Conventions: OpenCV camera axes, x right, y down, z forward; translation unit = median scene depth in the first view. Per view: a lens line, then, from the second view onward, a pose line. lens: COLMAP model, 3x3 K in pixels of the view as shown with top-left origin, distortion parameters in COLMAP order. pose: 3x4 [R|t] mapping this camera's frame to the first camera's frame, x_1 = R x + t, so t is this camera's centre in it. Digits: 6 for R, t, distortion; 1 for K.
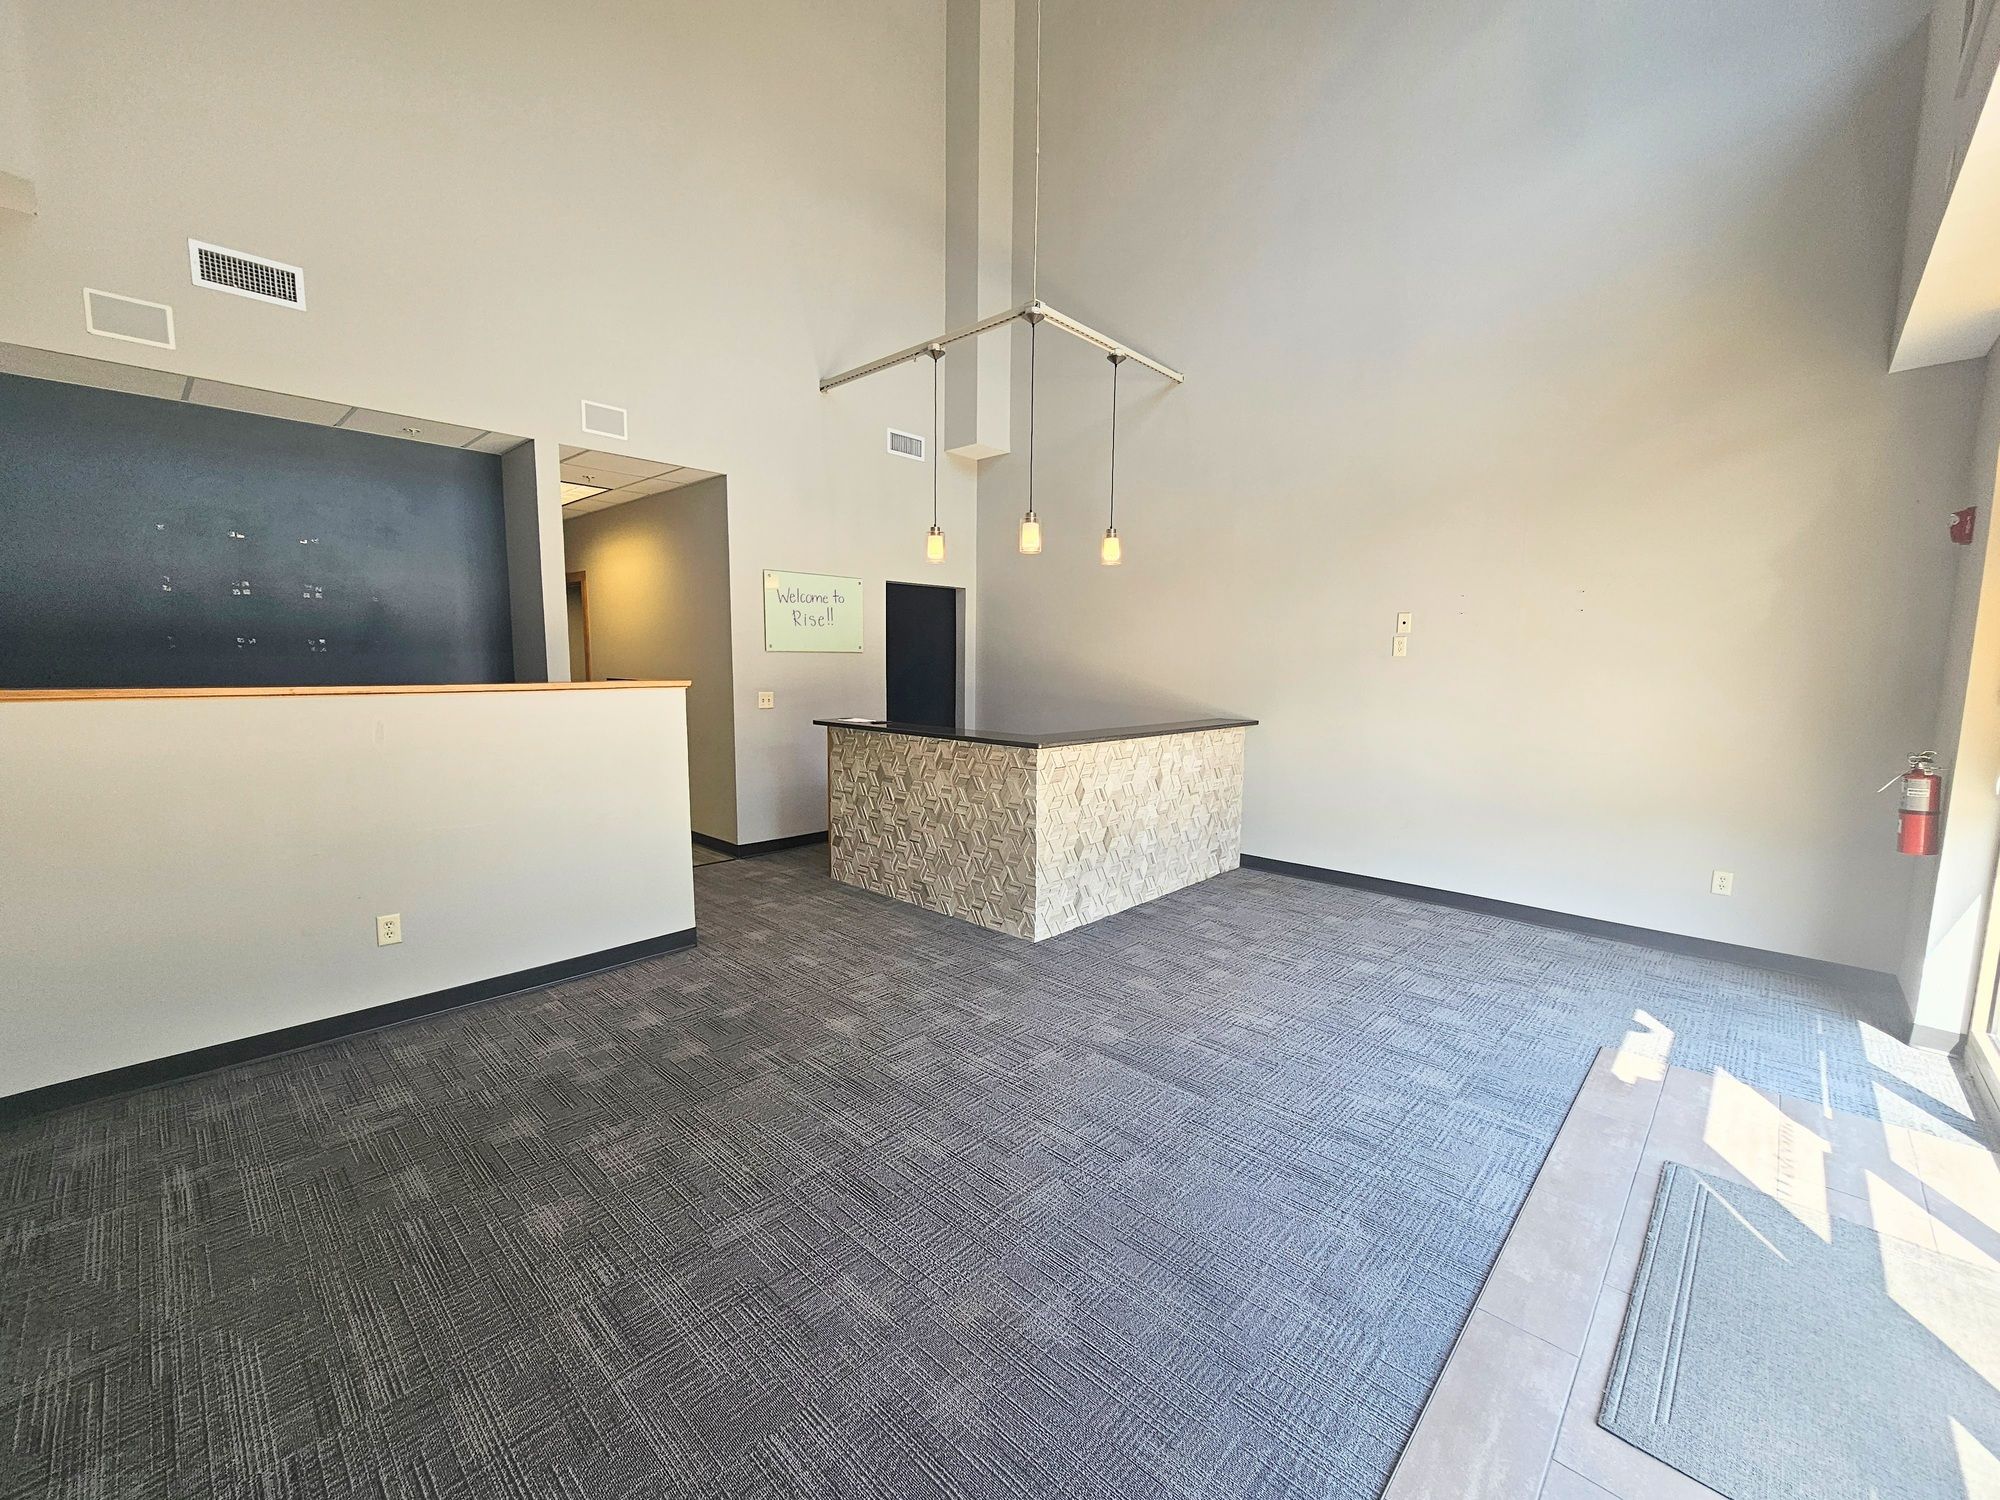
lens RADIAL K [[815.5, 0, 1009.1], [0, 815.5, 750.0], [0, 0, 1]] dist [-0.007832, 0.000503]
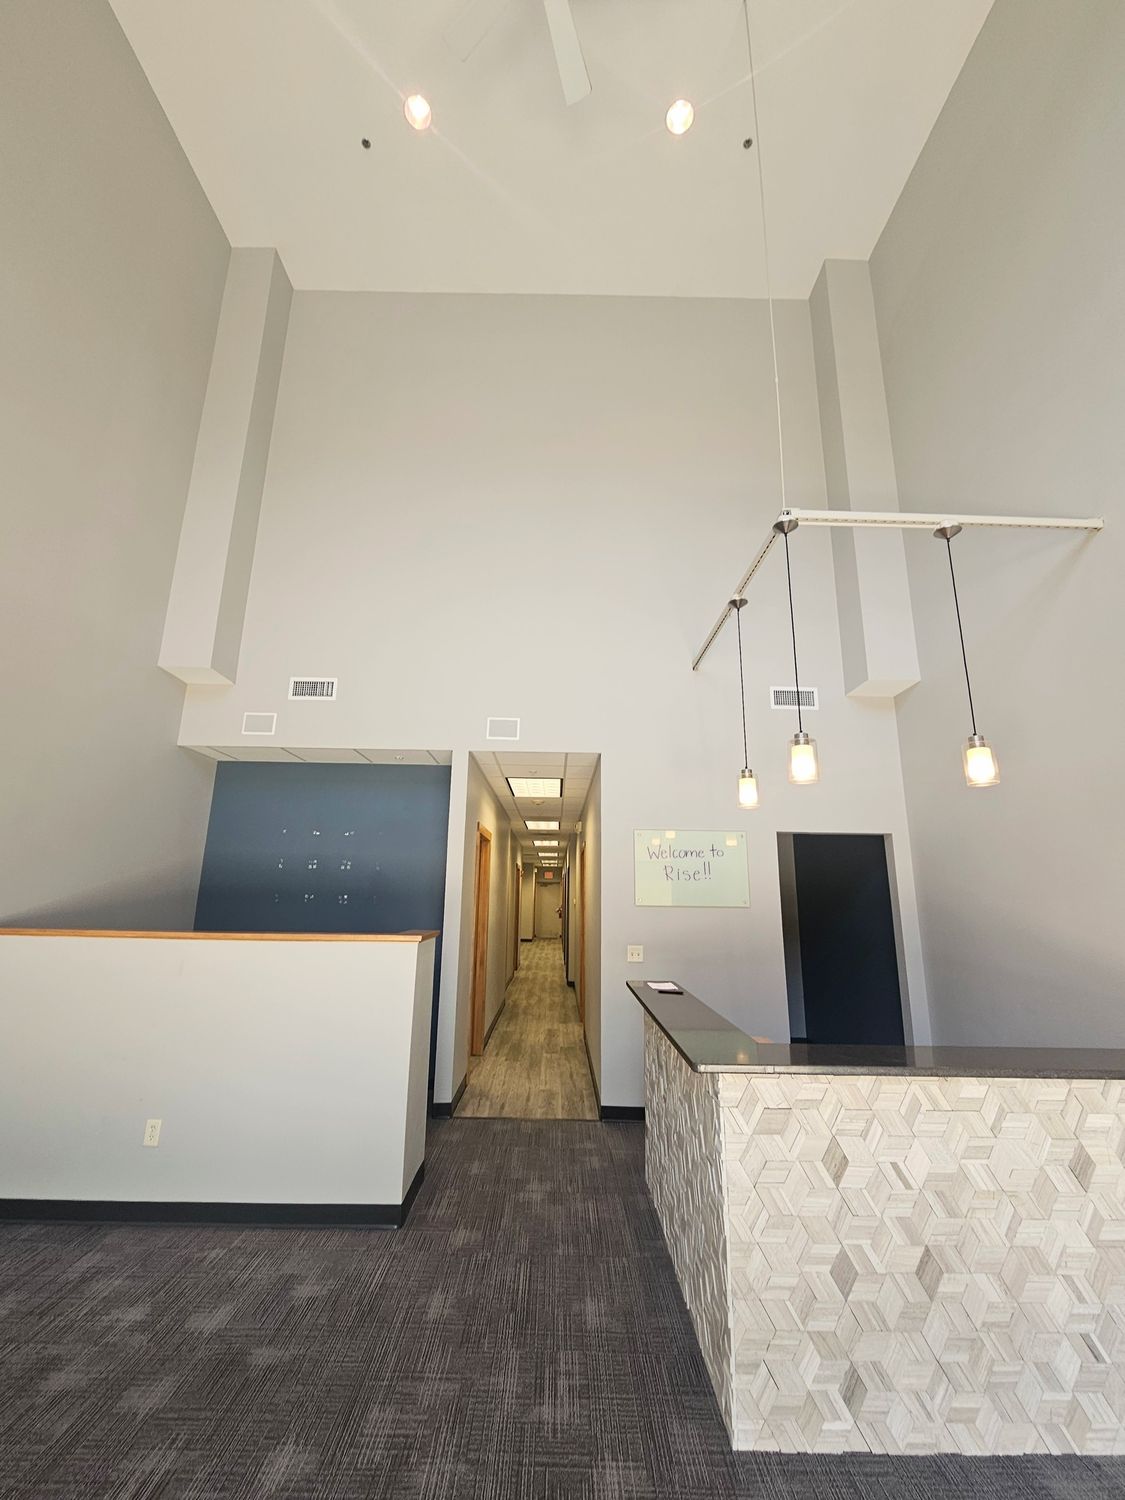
lens RADIAL K [[611.6, 0, 562.5], [0, 611.6, 750.0], [0, 0, 1]] dist [-0.007832, 0.000503]
pose [[0.682844, -0.169431, -0.710645, 0.297200], [-0.091011, 0.945429, -0.312859, -0.069478], [0.724873, 0.278311, 0.630160, 0.471060]]
